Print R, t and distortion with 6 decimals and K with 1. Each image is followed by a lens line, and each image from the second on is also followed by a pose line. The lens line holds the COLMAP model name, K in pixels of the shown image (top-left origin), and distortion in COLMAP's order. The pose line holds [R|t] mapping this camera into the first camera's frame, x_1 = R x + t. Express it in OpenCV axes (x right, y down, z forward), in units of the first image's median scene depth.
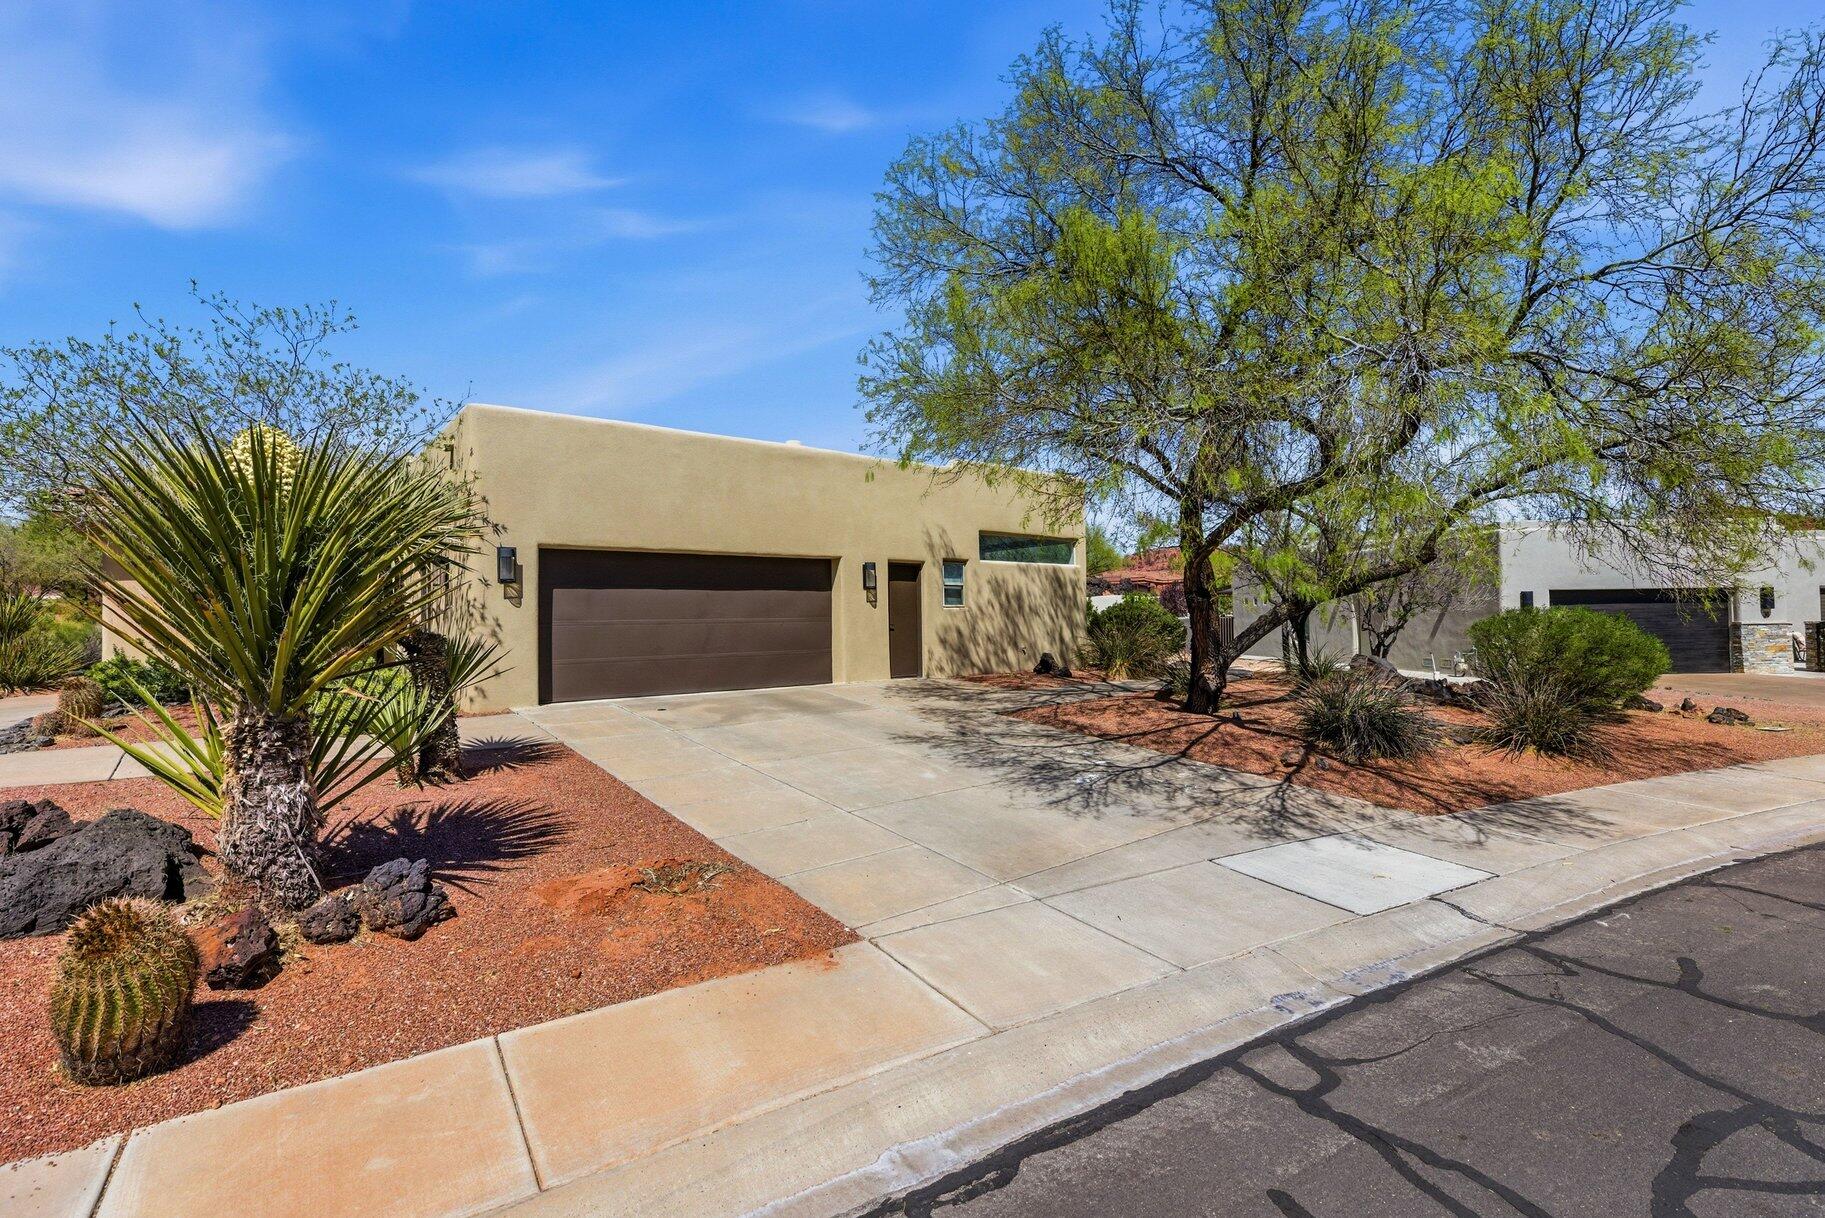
lens RADIAL K [[852.5, 0, 941.8], [0, 852.5, 611.5], [0, 0, 1]] dist [-0.000732, -0.000088]
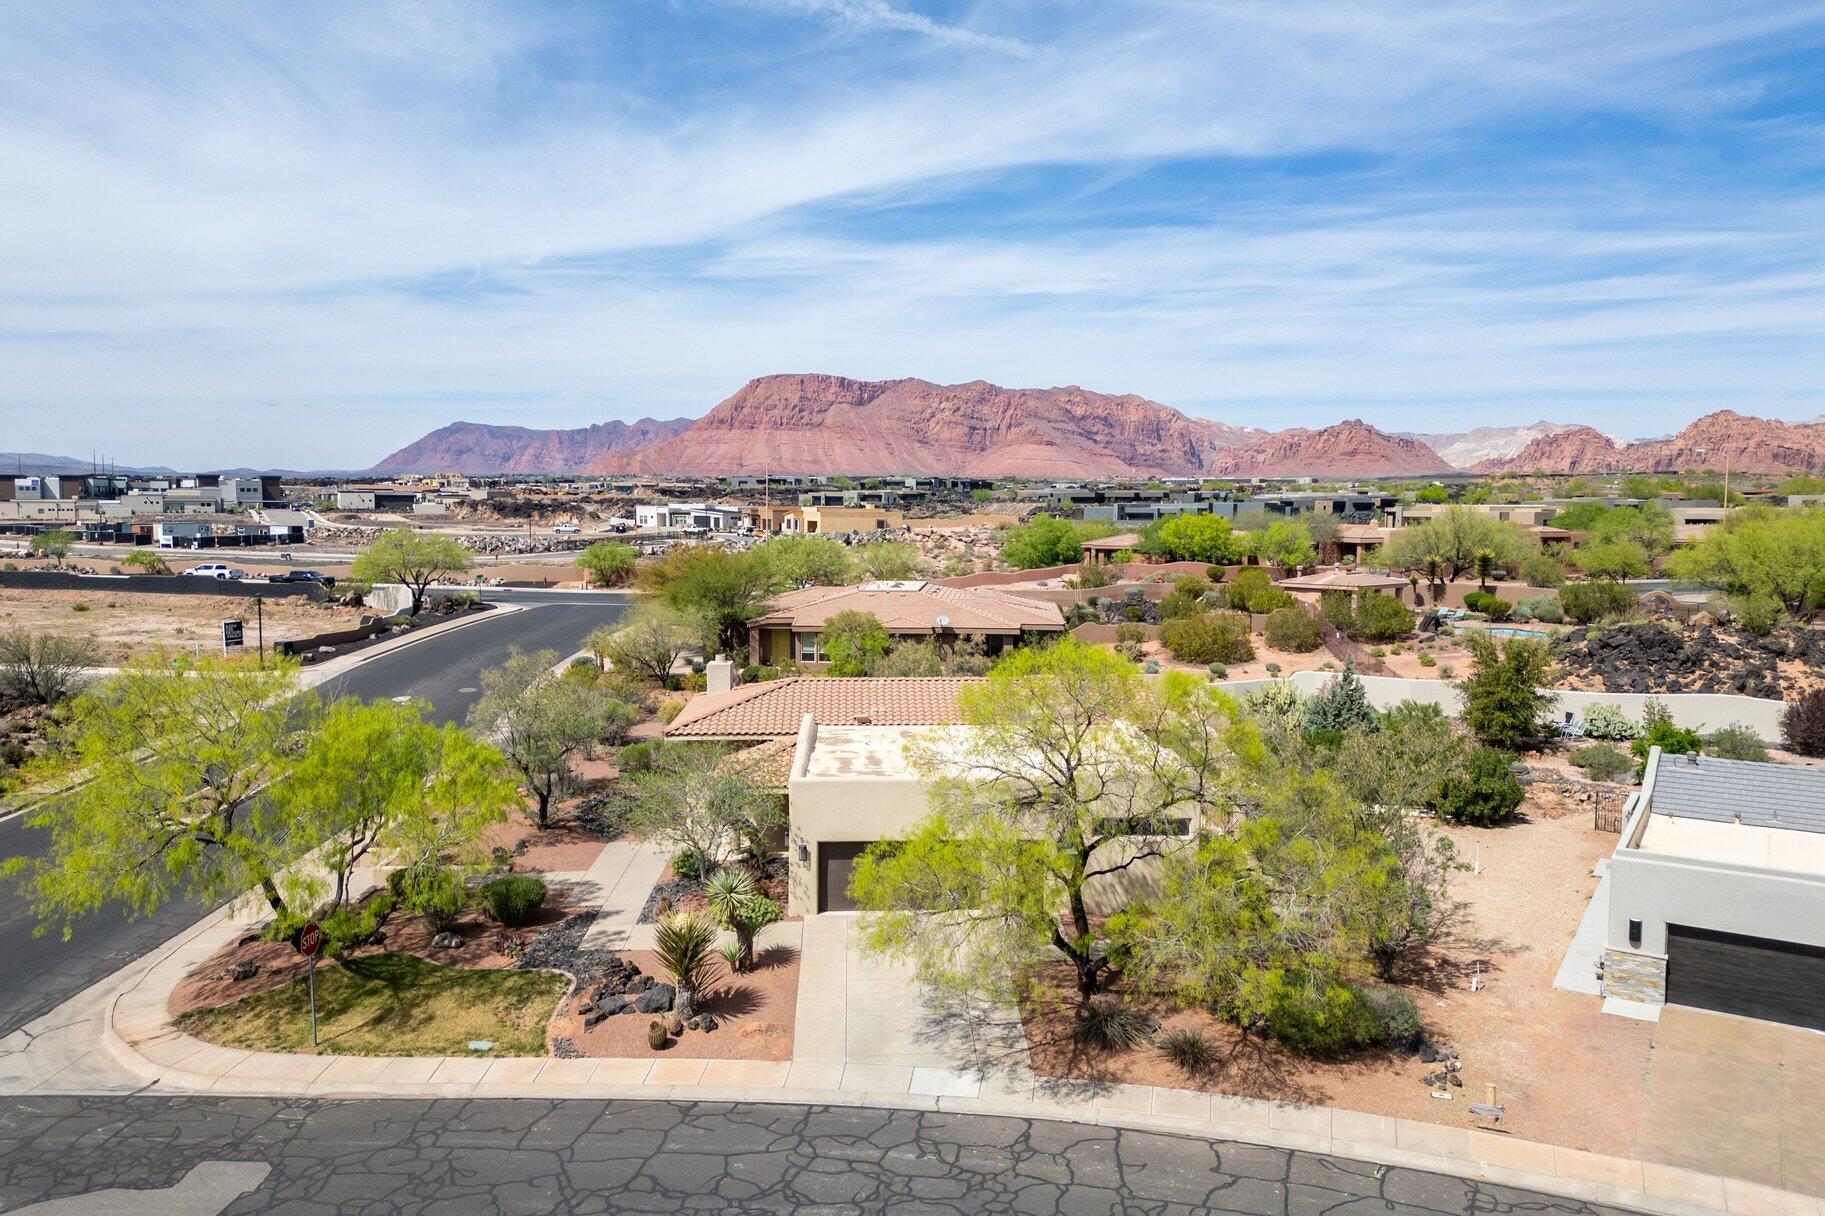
lens RADIAL K [[1296.7, 0, 912.5], [0, 1296.7, 608.0], [0, 0, 1]] dist [0.127582, -0.193862]
pose [[0.791185, 0.067642, -0.607825, 4.134770], [-0.005215, 0.994575, 0.103894, -2.469054], [0.611555, -0.079029, 0.787245, -3.475255]]
